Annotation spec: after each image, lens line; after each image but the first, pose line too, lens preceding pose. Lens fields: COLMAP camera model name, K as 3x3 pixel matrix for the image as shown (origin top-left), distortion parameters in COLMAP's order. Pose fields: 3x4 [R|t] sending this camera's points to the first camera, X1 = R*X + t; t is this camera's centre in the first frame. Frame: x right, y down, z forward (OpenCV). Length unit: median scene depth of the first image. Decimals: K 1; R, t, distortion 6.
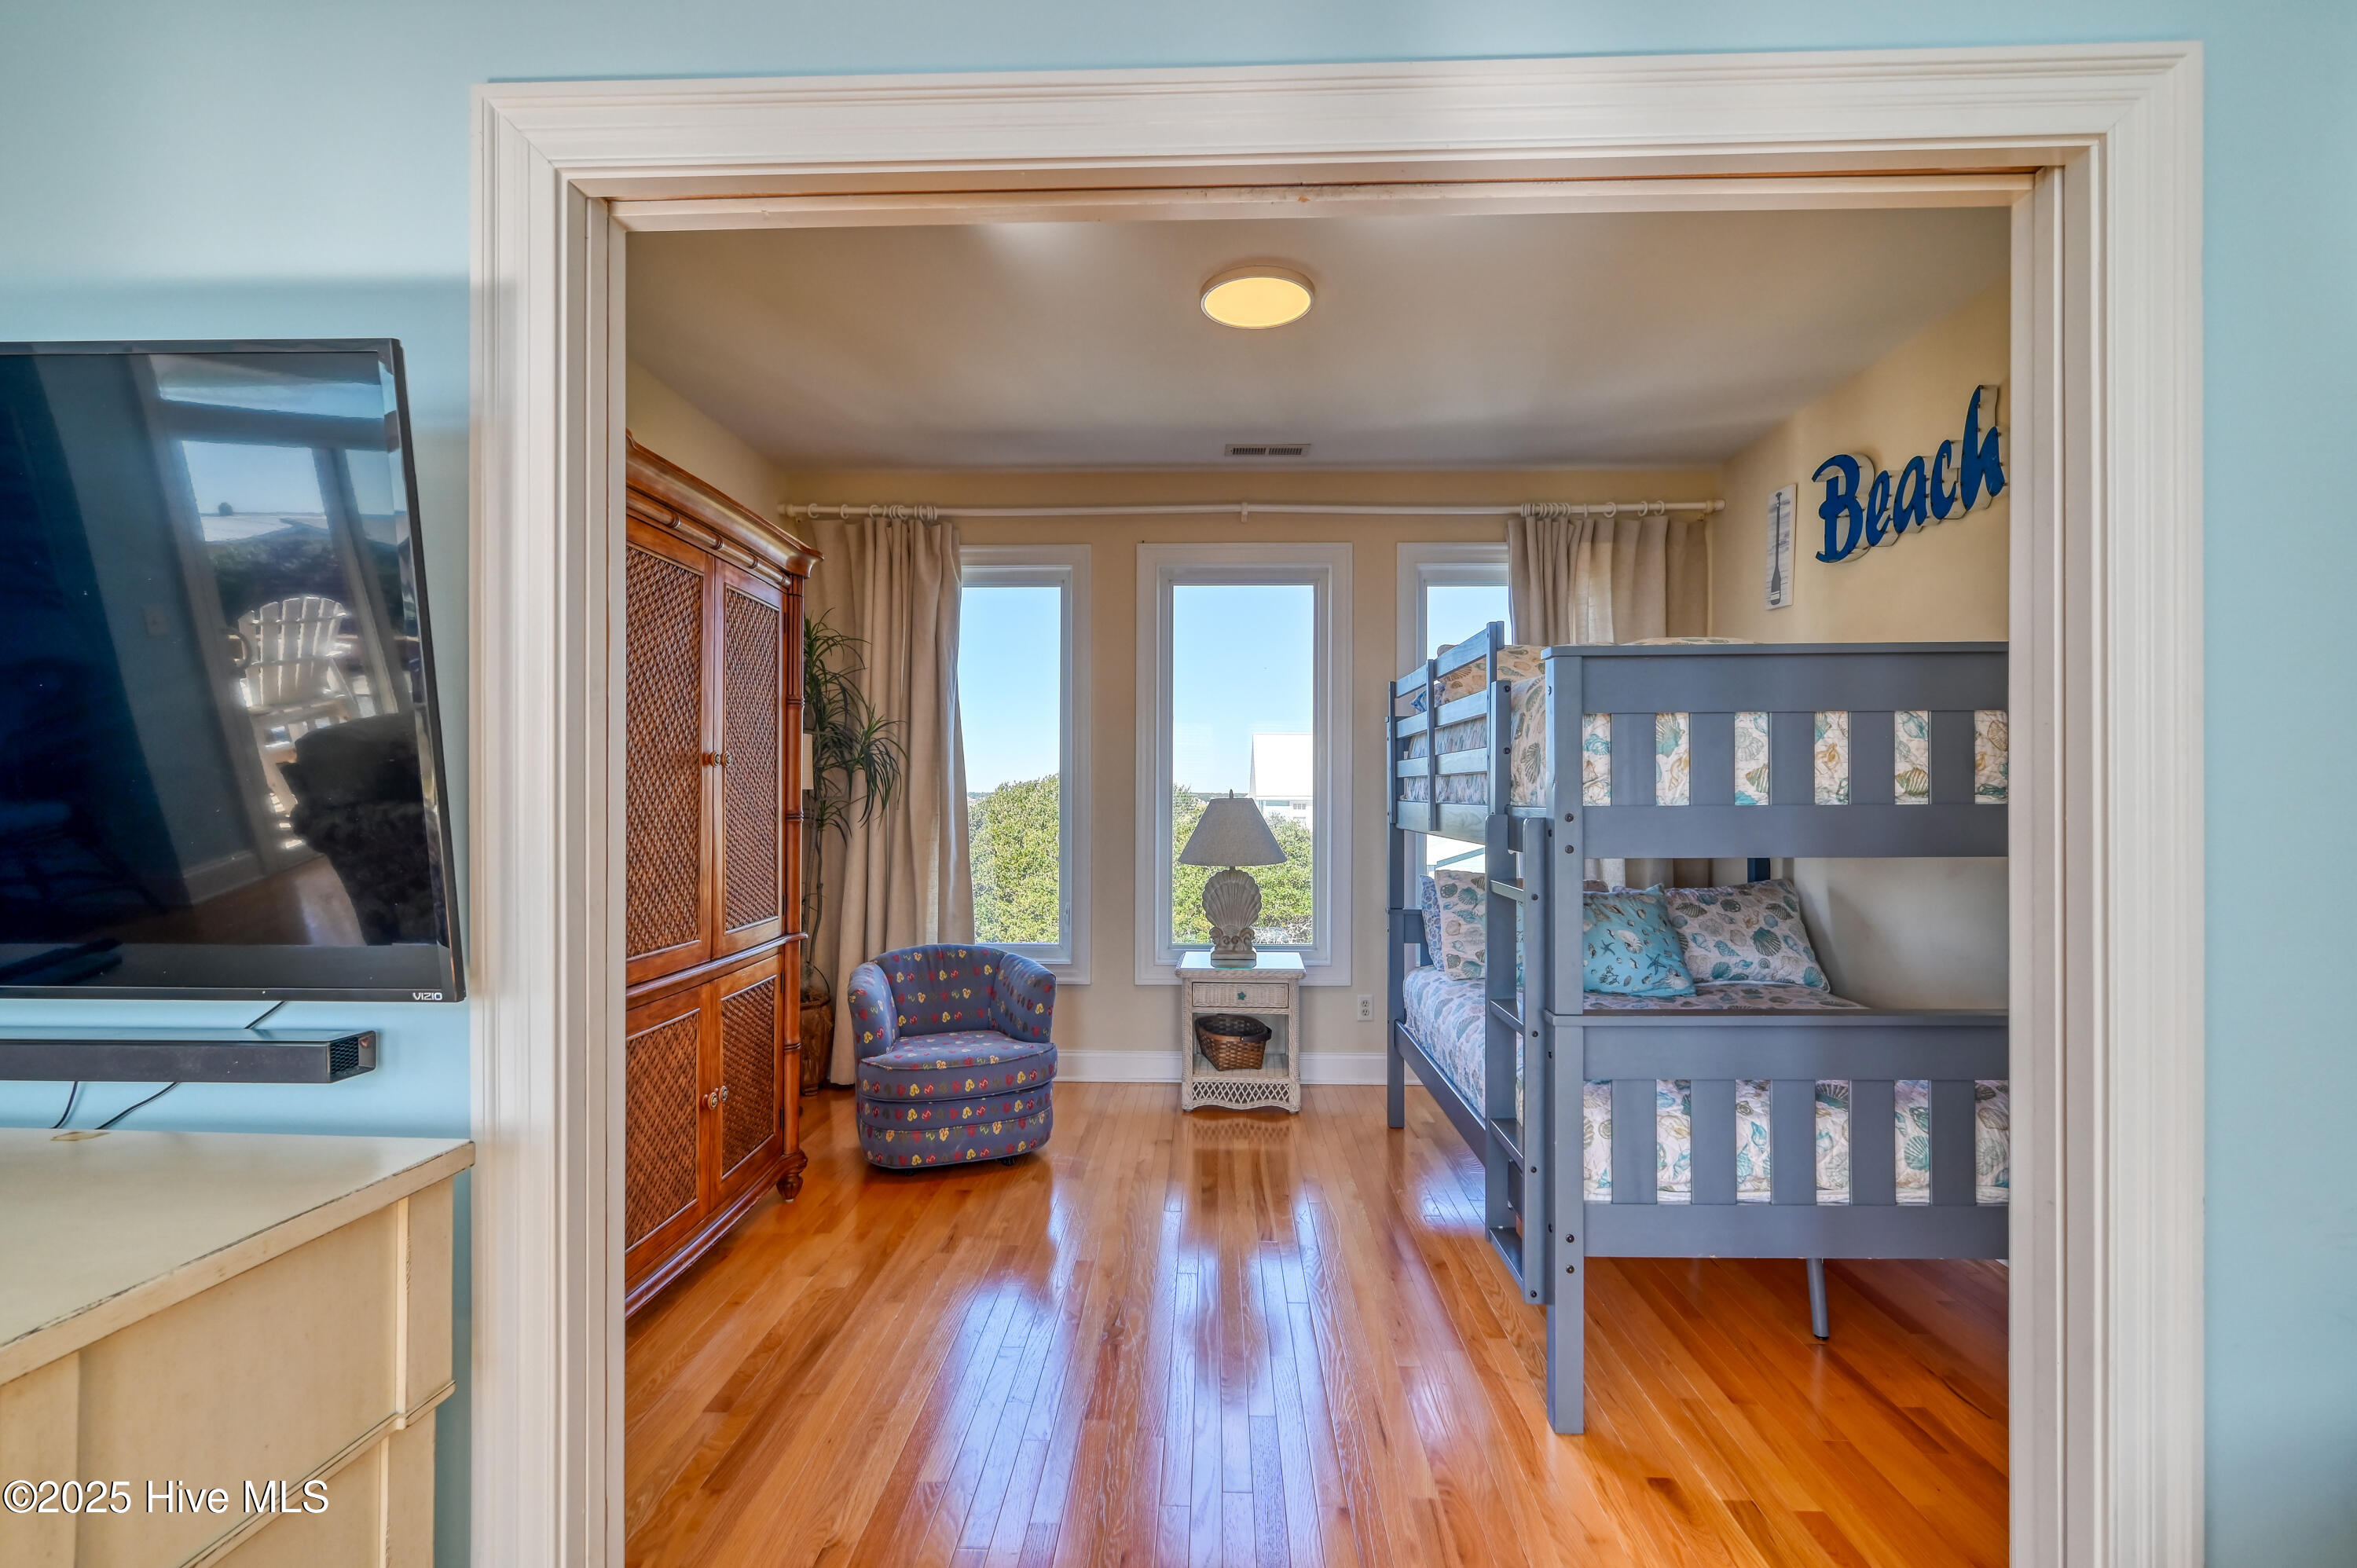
lens RADIAL K [[1044.4, 0, 1176.3], [0, 1044.4, 787.5], [0, 0, 1]] dist [-0.004654, -0.000441]
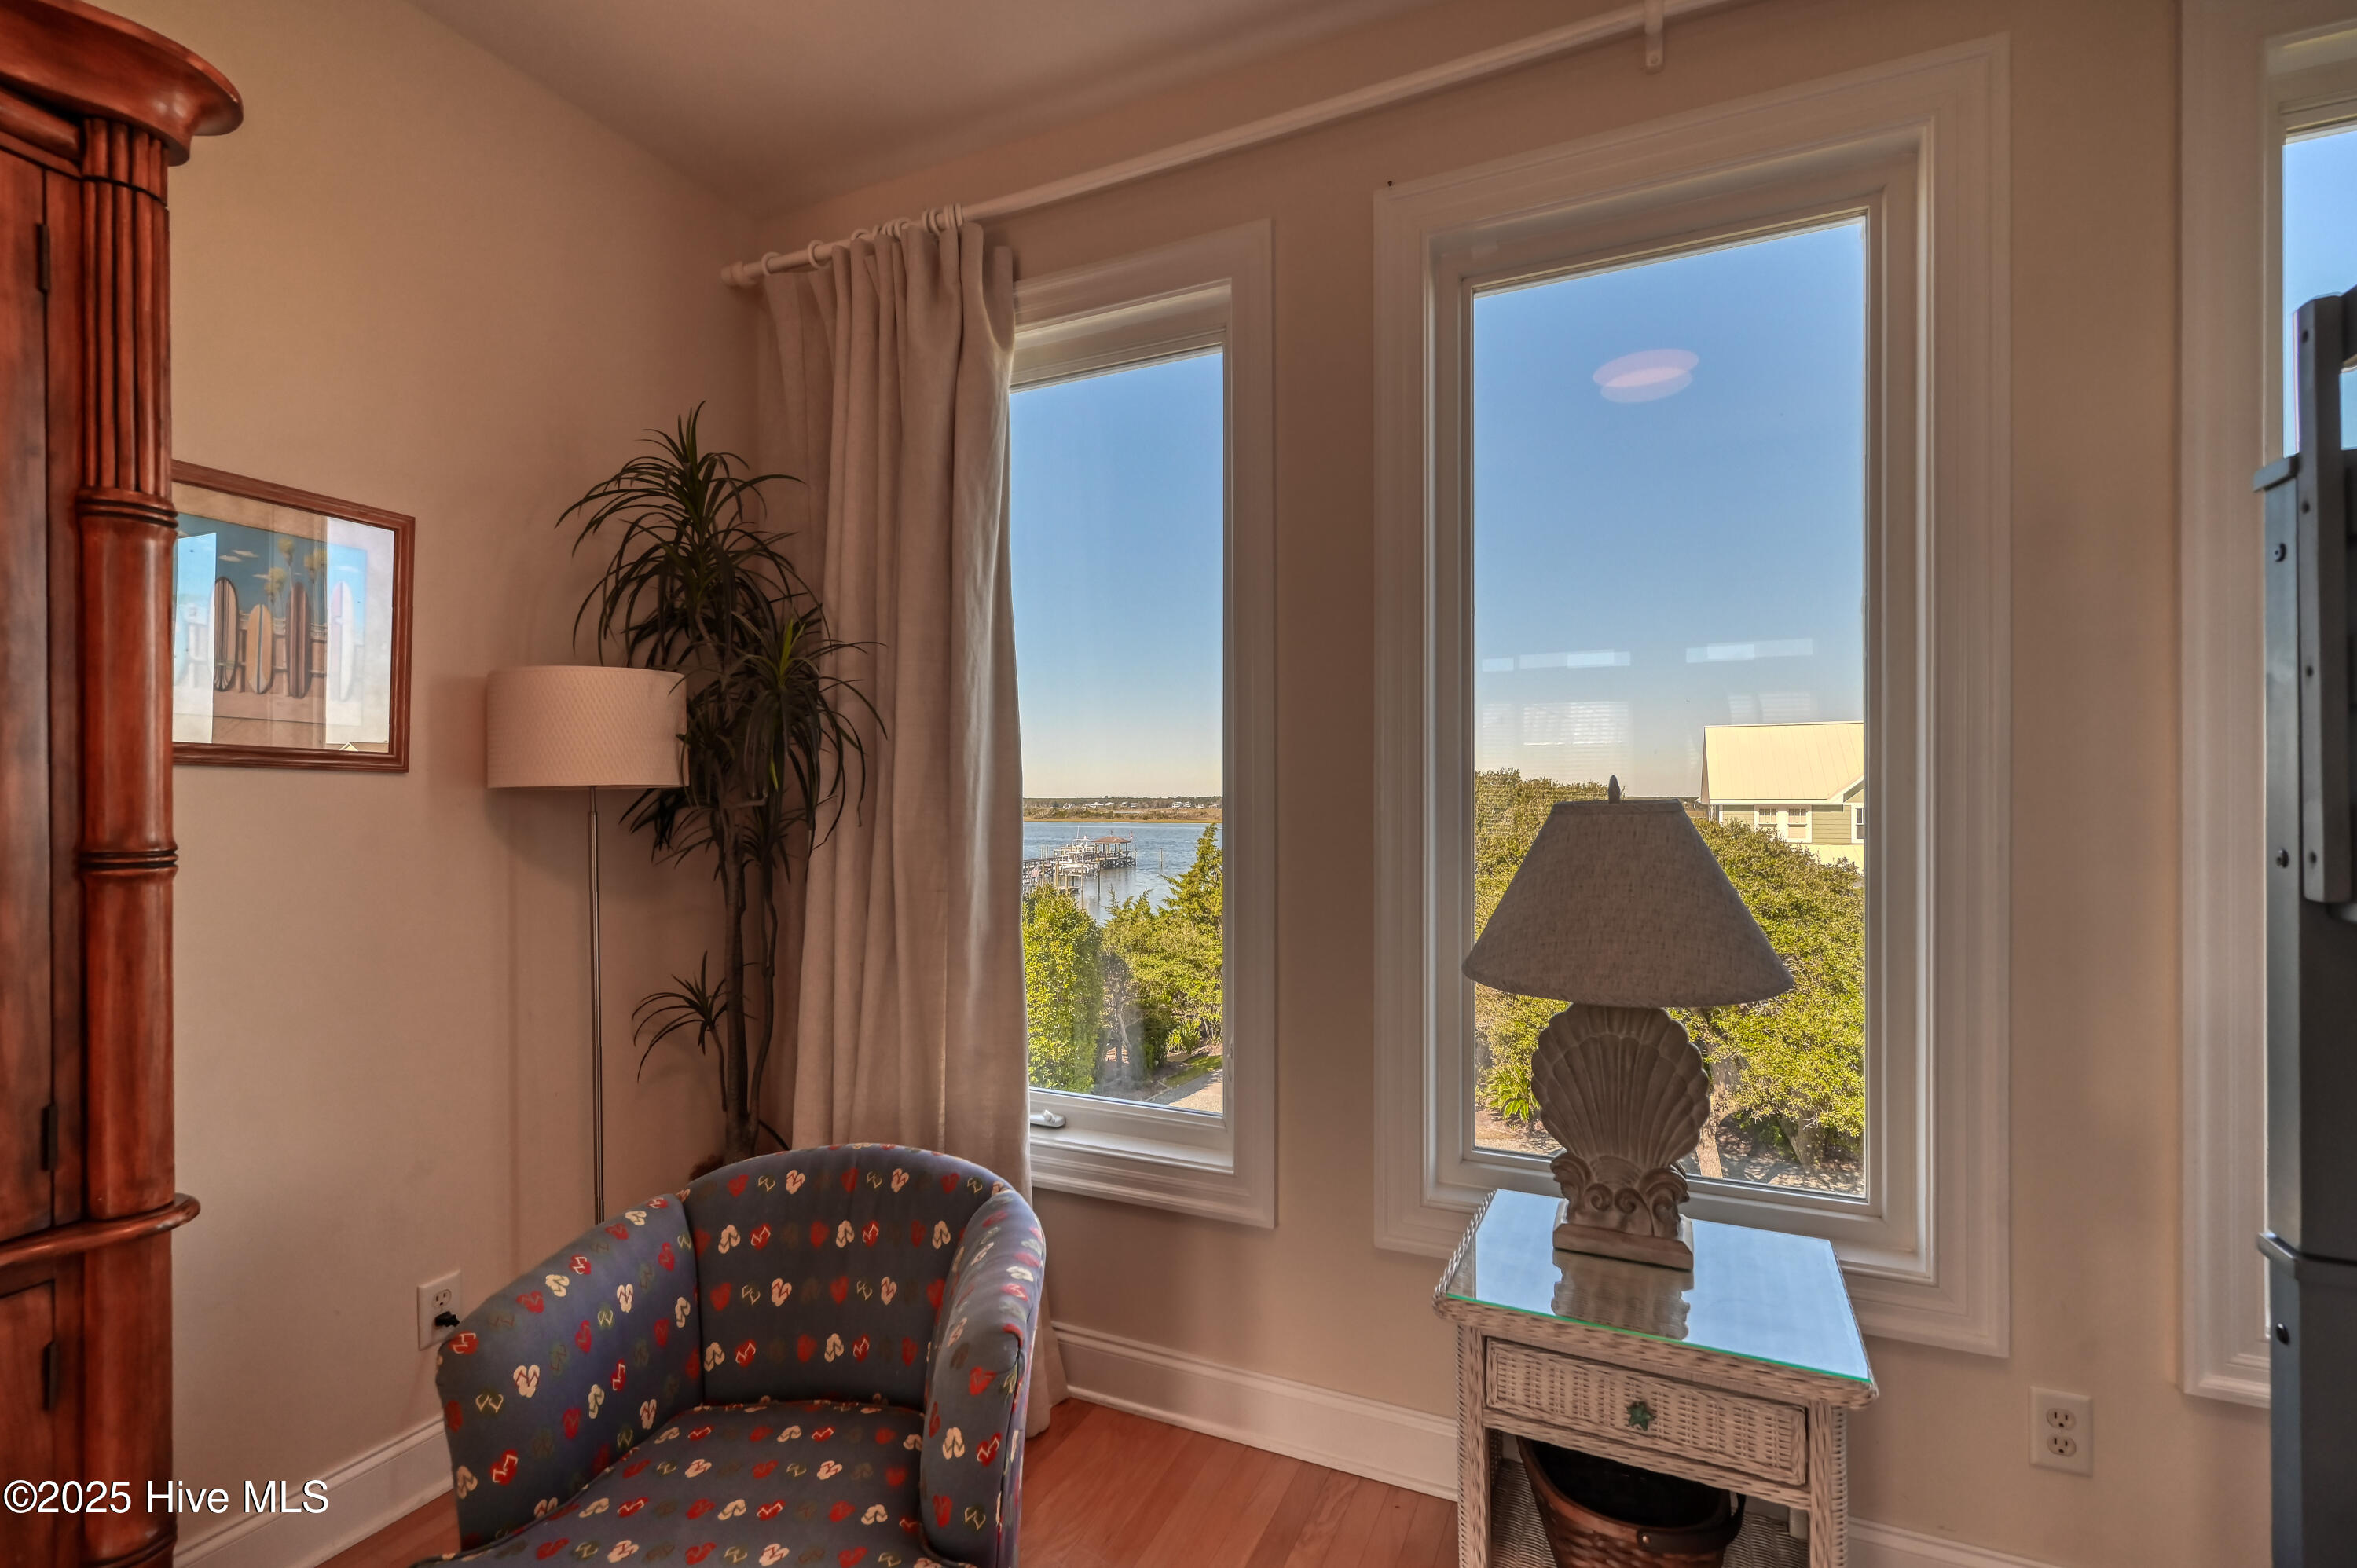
lens RADIAL K [[1044.4, 0, 1183.3], [0, 1044.4, 800.6], [0, 0, 1]] dist [-0.004654, -0.000441]
pose [[0.924031, -0.005537, -0.382278, 0.050419], [0.008075, 0.999955, 0.005034, 0.006736], [0.382232, -0.007738, 0.924034, 0.589189]]
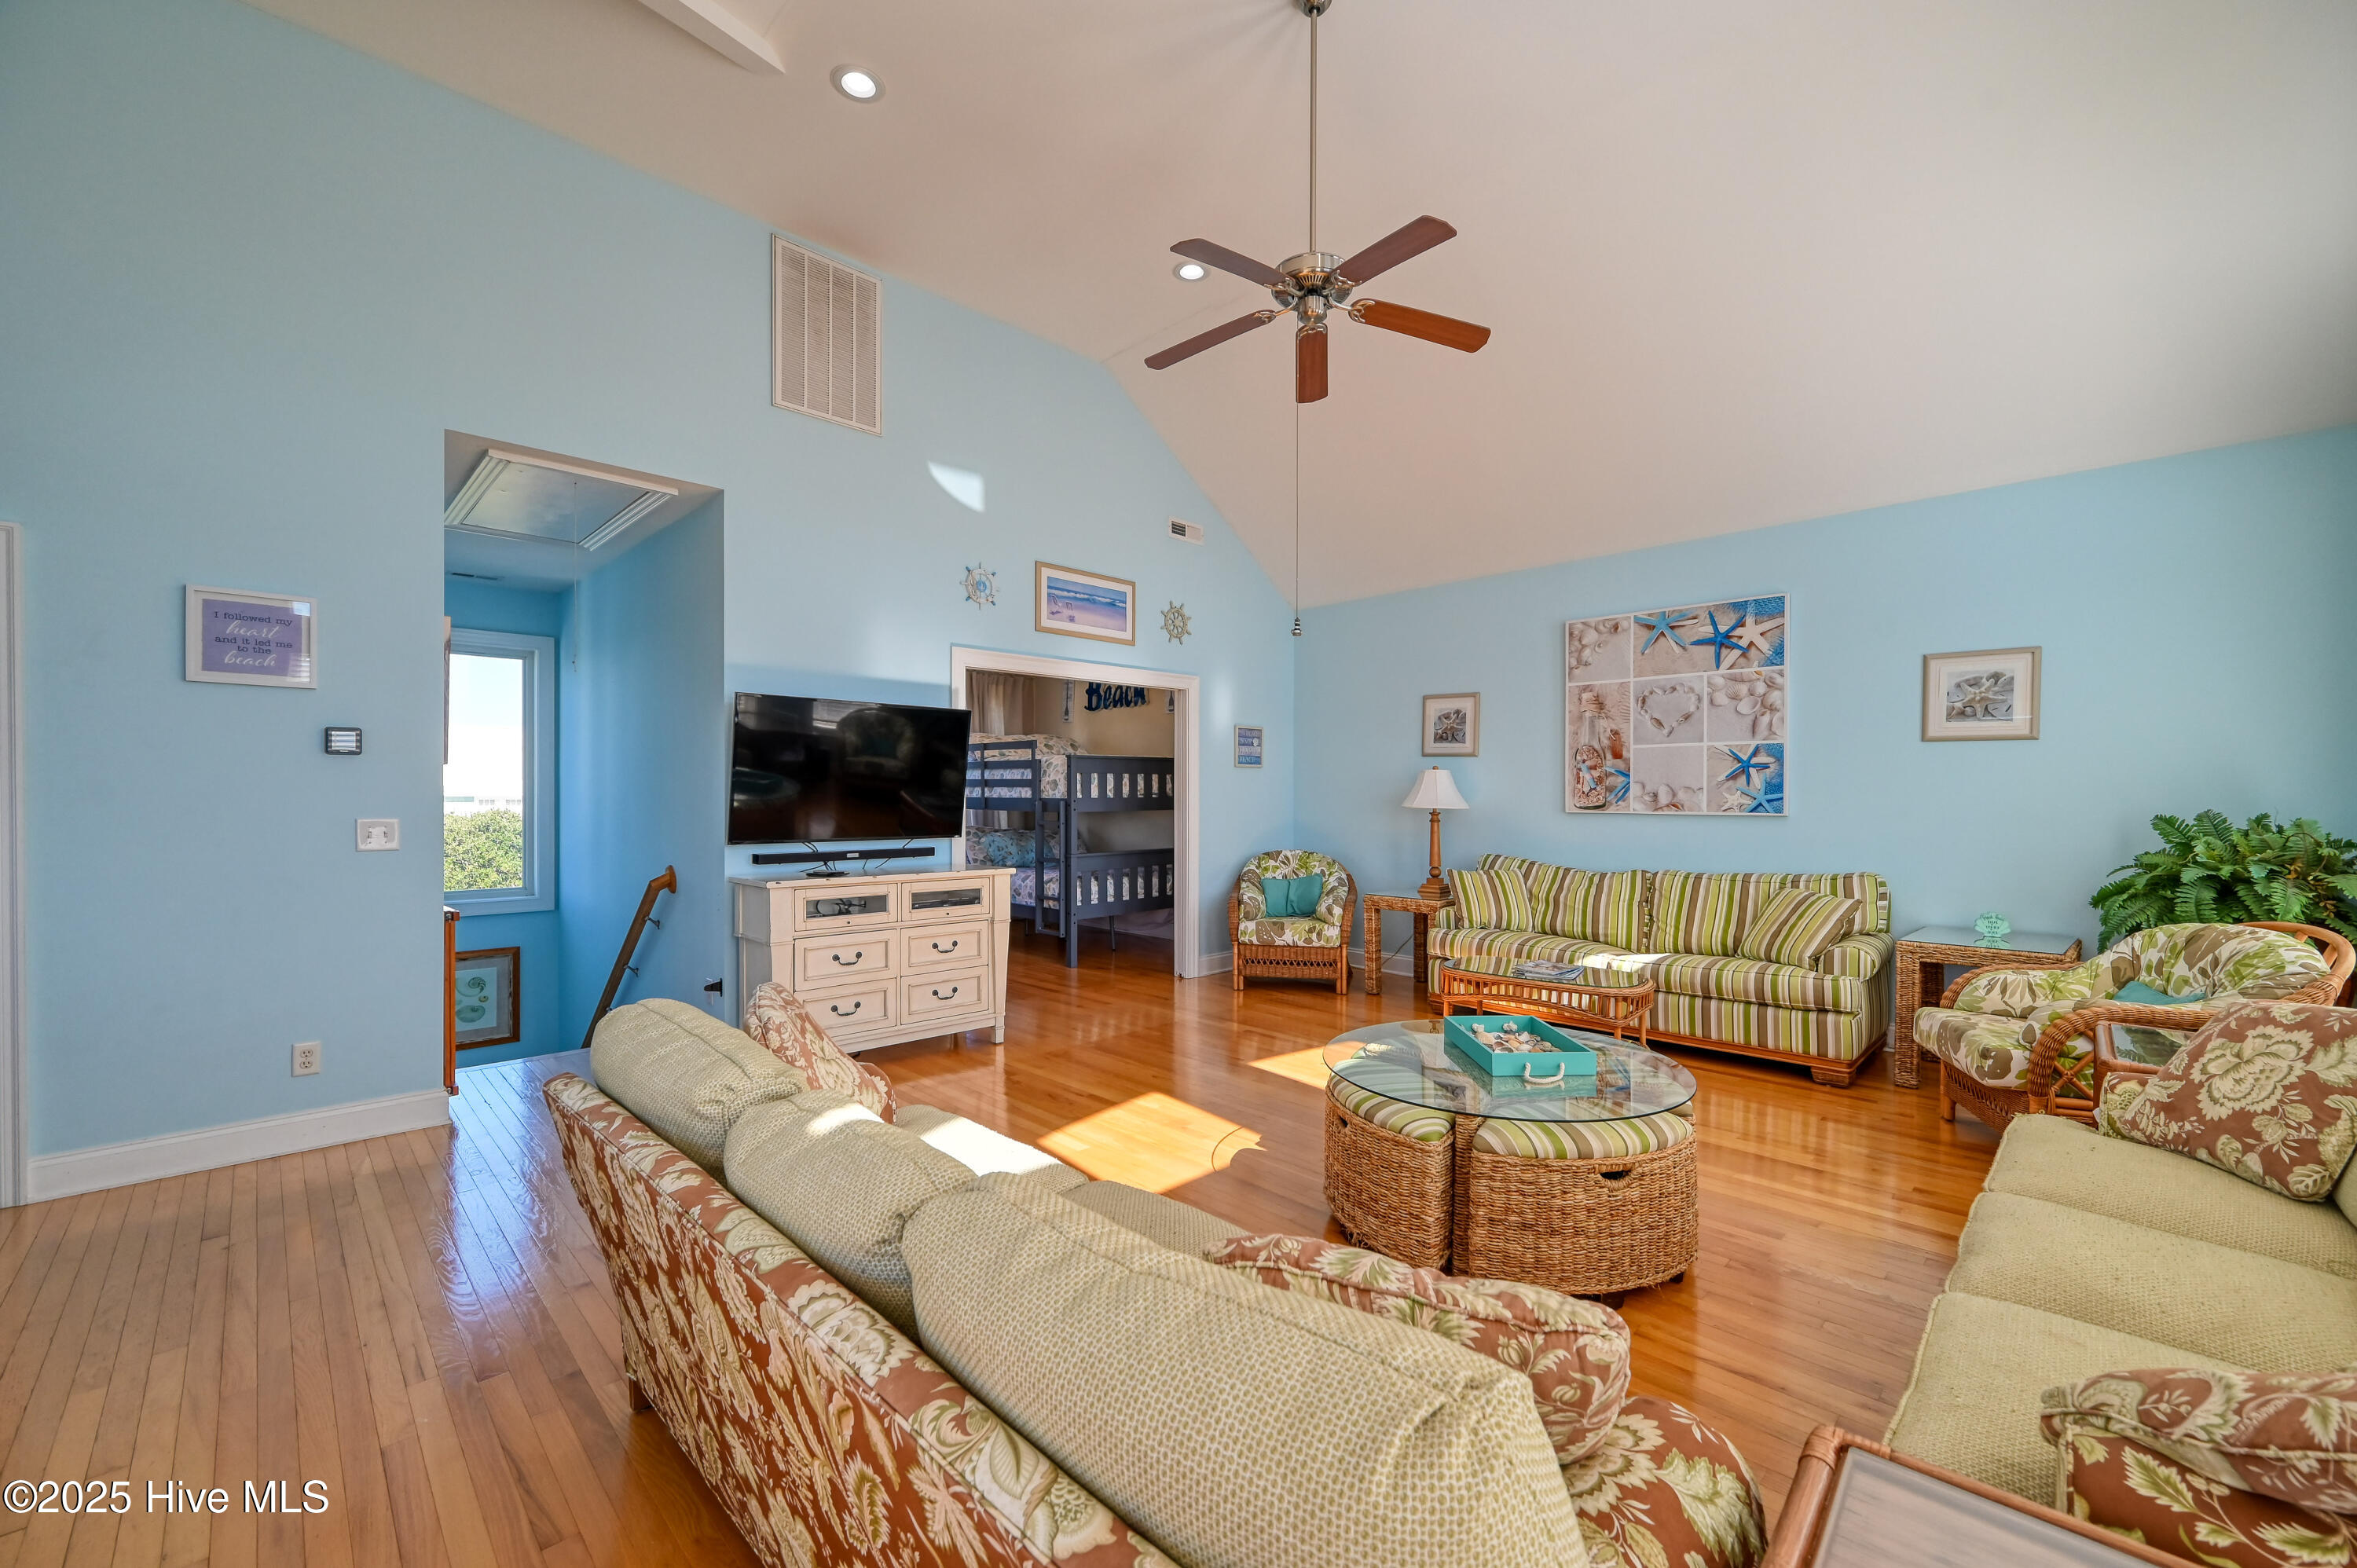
lens RADIAL K [[941.8, 0, 1179.1], [0, 941.8, 792.7], [0, 0, 1]] dist [0.001105, 0.000263]
pose [[0.684516, -0.003105, 0.728991, -4.694050], [-0.002603, 0.999974, 0.006704, -0.066174], [-0.728993, -0.006487, 0.684491, -4.035125]]
